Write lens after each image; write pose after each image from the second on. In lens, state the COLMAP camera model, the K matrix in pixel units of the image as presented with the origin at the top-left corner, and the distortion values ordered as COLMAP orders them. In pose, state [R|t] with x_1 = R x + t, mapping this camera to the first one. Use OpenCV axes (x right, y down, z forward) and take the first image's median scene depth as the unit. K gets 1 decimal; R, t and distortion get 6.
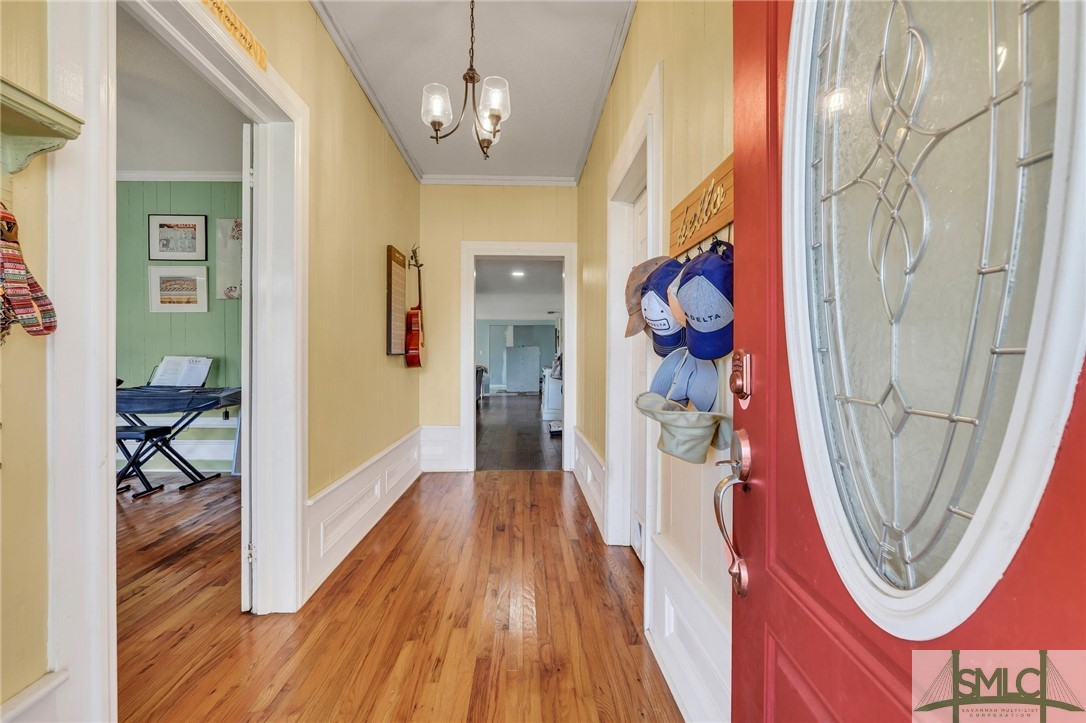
lens RADIAL K [[489.4, 0, 536.8], [0, 489.4, 361.4], [0, 0, 1]] dist [-0.002664, -0.000183]
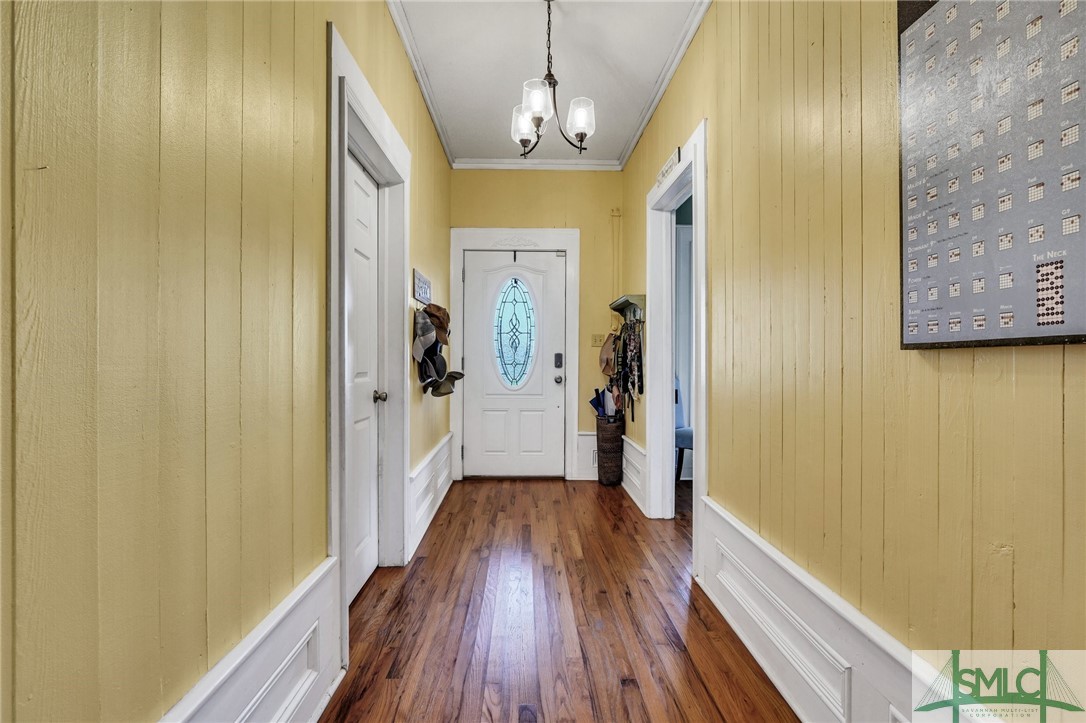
lens RADIAL K [[489.4, 0, 536.8], [0, 489.4, 361.4], [0, 0, 1]] dist [-0.002664, -0.000183]
pose [[-0.999977, -0.005678, 0.003611, -0.116481], [-0.005638, 0.999924, 0.010986, -0.009060], [-0.003673, 0.010966, -0.999933, 2.066811]]
